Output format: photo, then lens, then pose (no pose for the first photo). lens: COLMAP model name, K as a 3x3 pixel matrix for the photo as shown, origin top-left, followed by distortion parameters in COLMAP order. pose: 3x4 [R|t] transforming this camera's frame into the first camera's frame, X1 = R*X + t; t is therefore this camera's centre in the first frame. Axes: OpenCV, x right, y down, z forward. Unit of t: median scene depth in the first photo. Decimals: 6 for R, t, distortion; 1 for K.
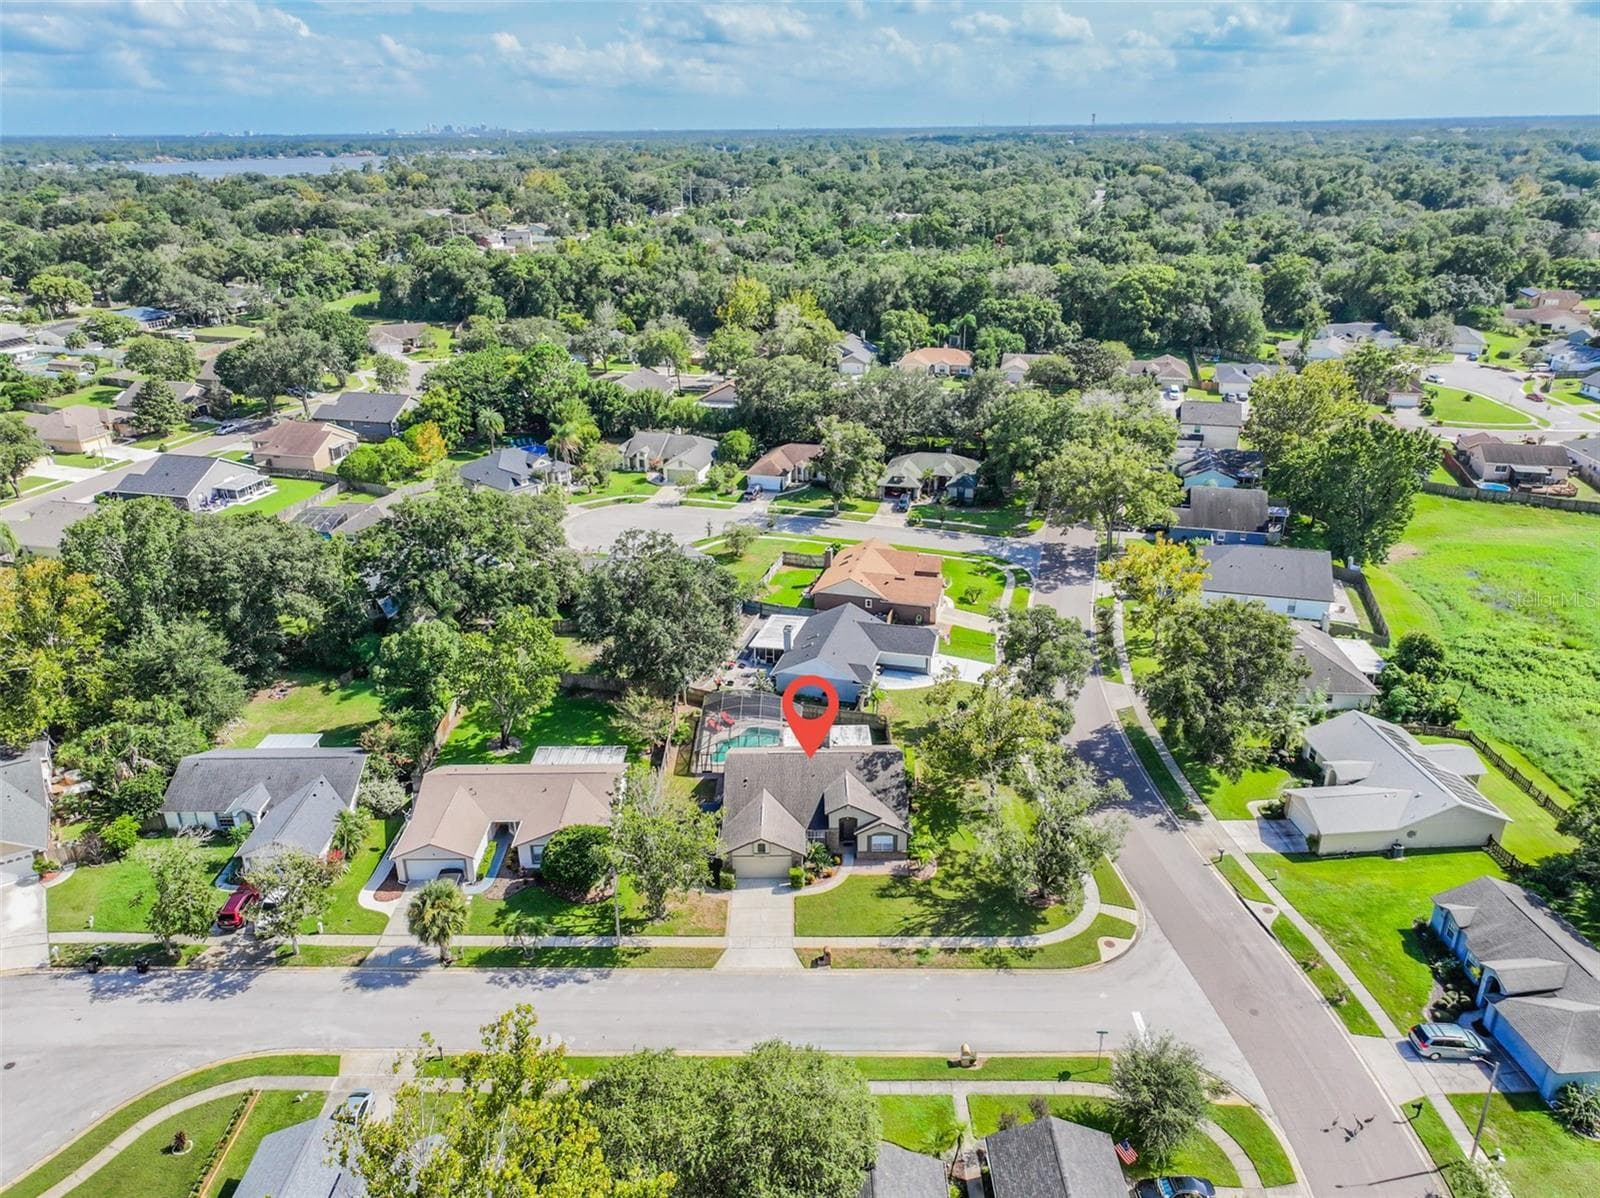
lens RADIAL K [[1131.7, 0, 802.1], [0, 1131.7, 577.5], [0, 0, 1]] dist [0.009052, -0.001940]
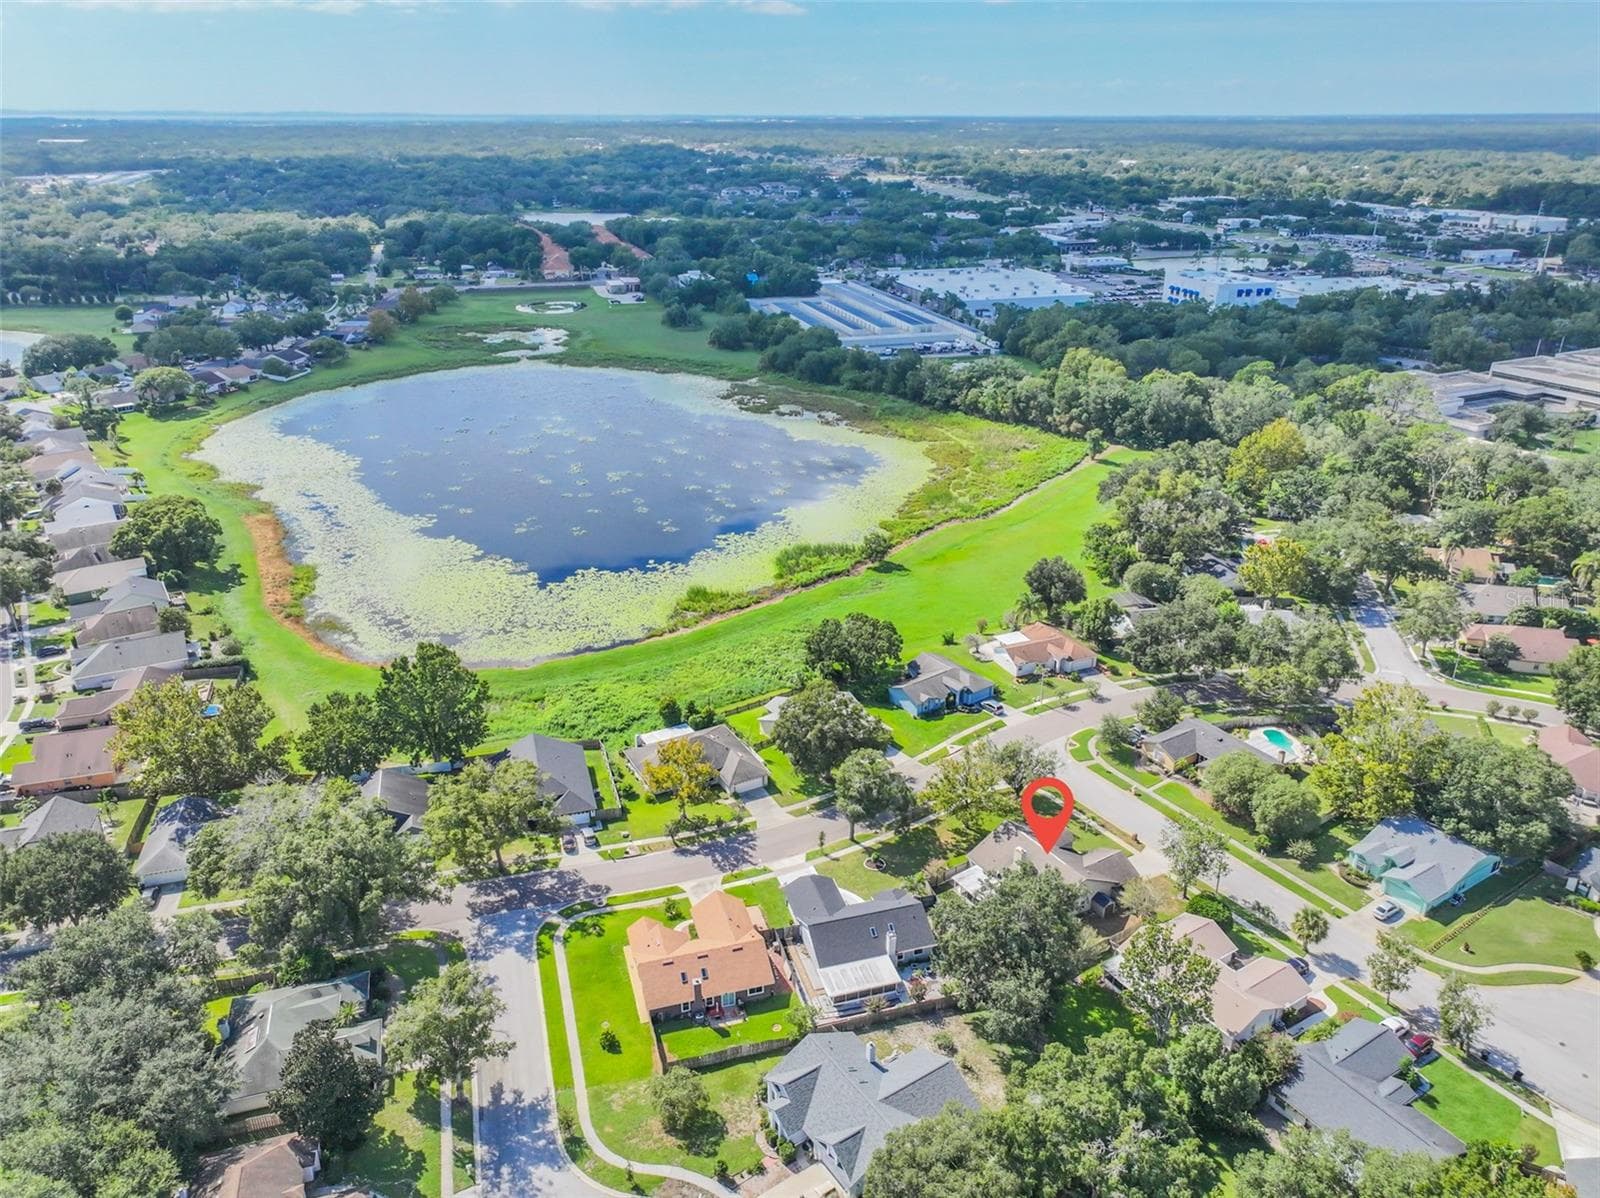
lens RADIAL K [[1131.7, 0, 802.1], [0, 1131.7, 577.5], [0, 0, 1]] dist [0.009052, -0.001940]
pose [[-0.532652, -0.313353, 0.786188, -0.982702], [0.318447, 0.786463, 0.529214, -1.138700], [-0.784139, 0.532246, -0.319125, 1.679205]]
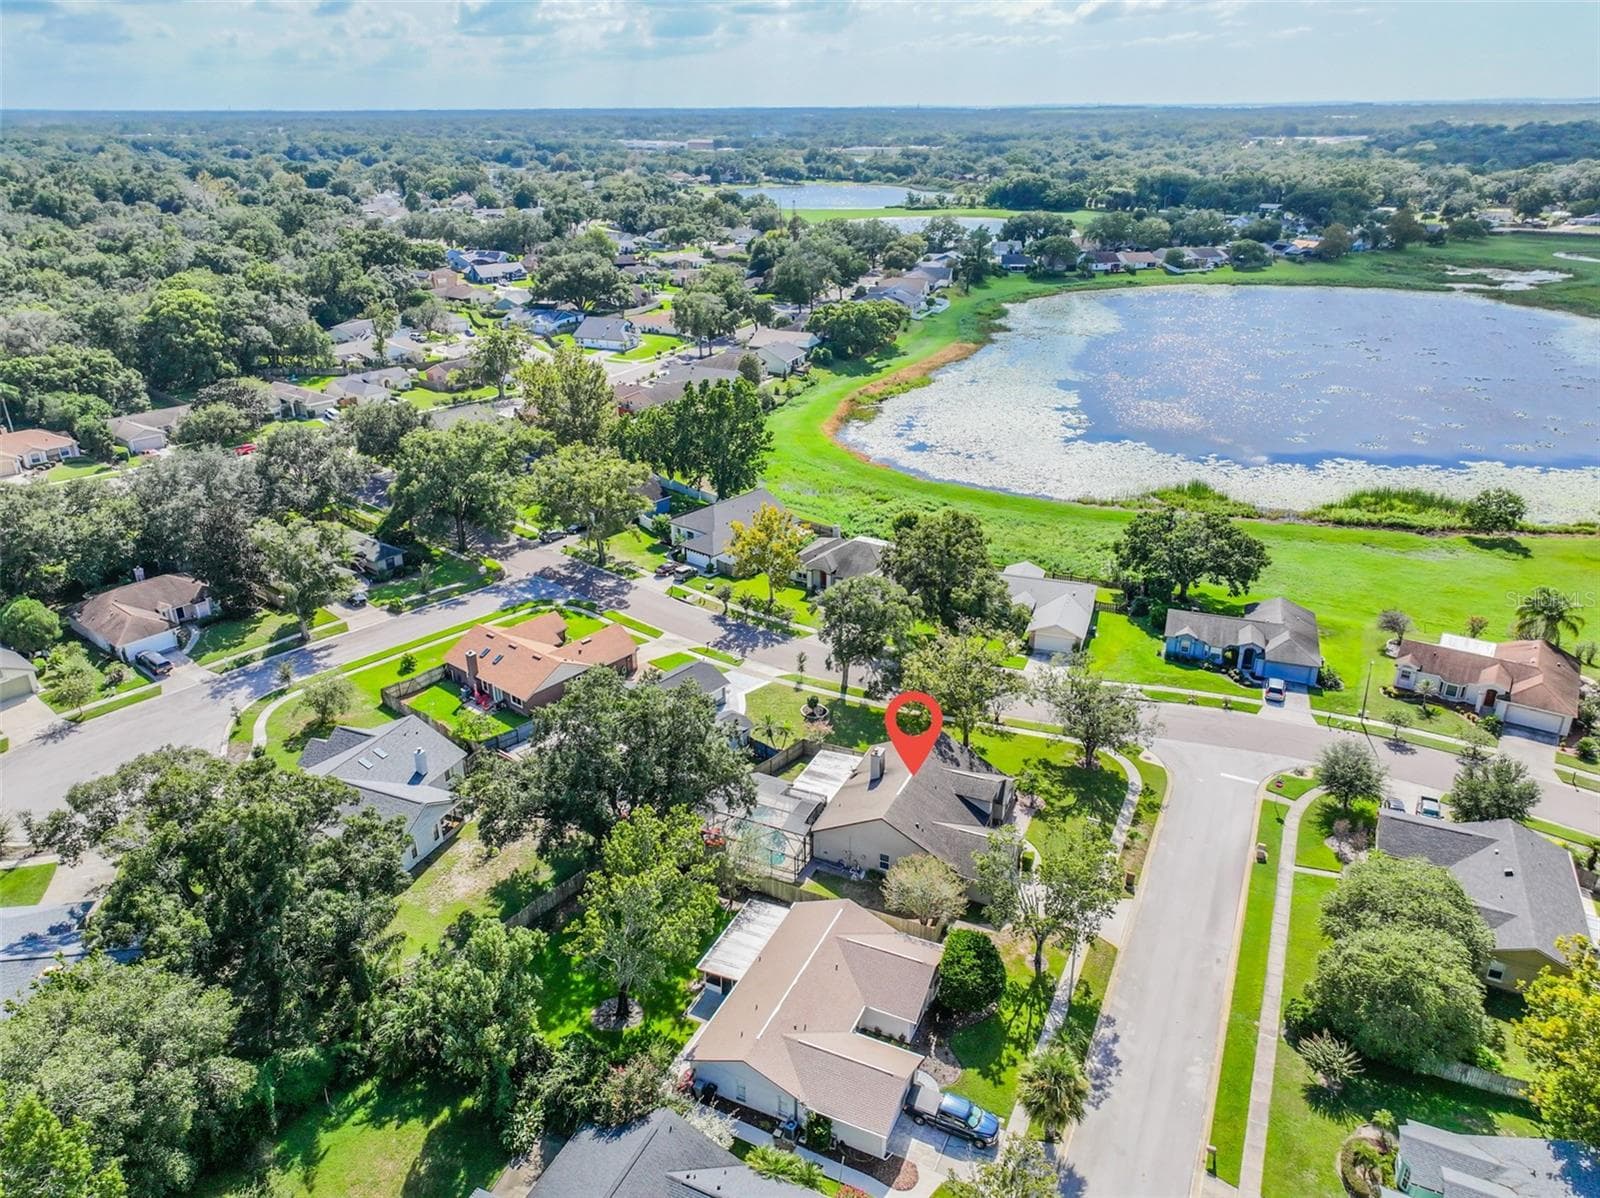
lens RADIAL K [[1131.7, 0, 802.1], [0, 1131.7, 577.5], [0, 0, 1]] dist [0.009052, -0.001940]
pose [[0.421008, -0.341709, 0.840231, -0.882157], [0.337316, 0.918872, 0.204675, -0.261609], [-0.842004, 0.197253, 0.502116, 0.589991]]
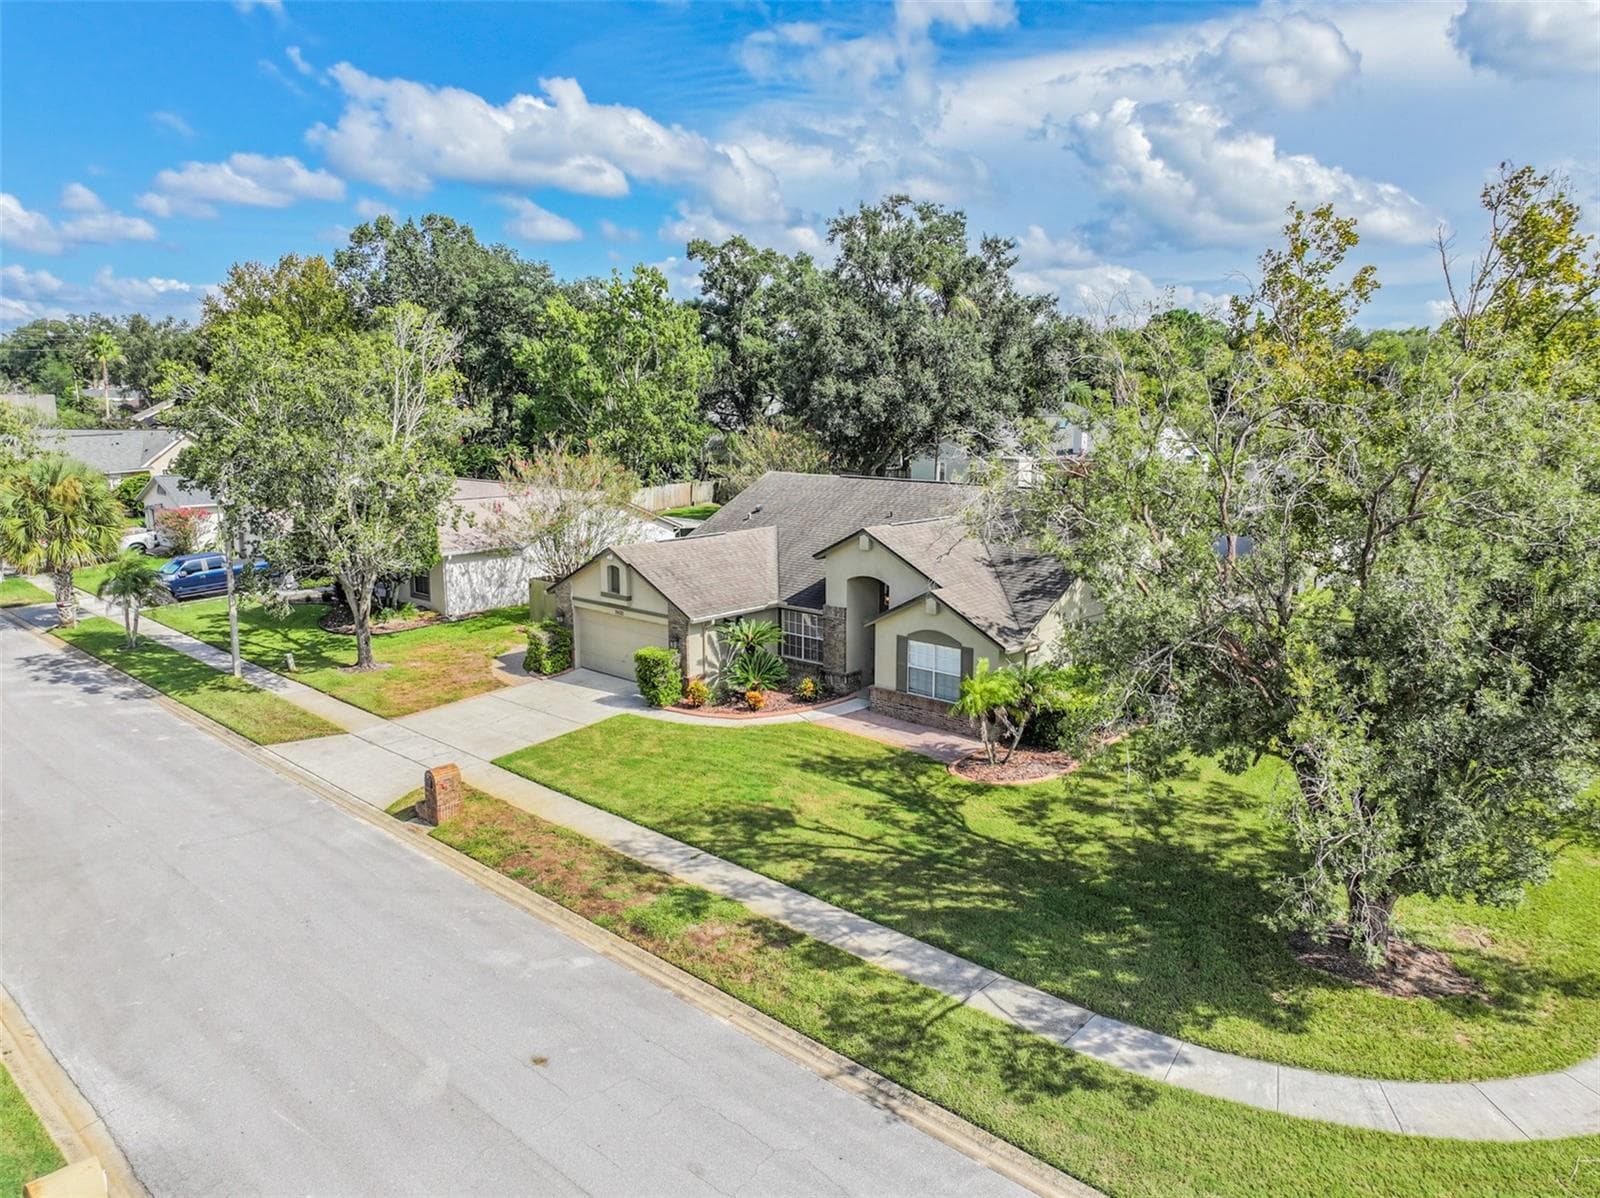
lens RADIAL K [[1131.7, 0, 802.1], [0, 1131.7, 577.5], [0, 0, 1]] dist [0.009052, -0.001940]
pose [[0.730431, 0.115574, -0.673137, 0.262691], [-0.259583, 0.958596, -0.117092, 0.263294], [0.631733, 0.260263, 0.730189, 0.752279]]
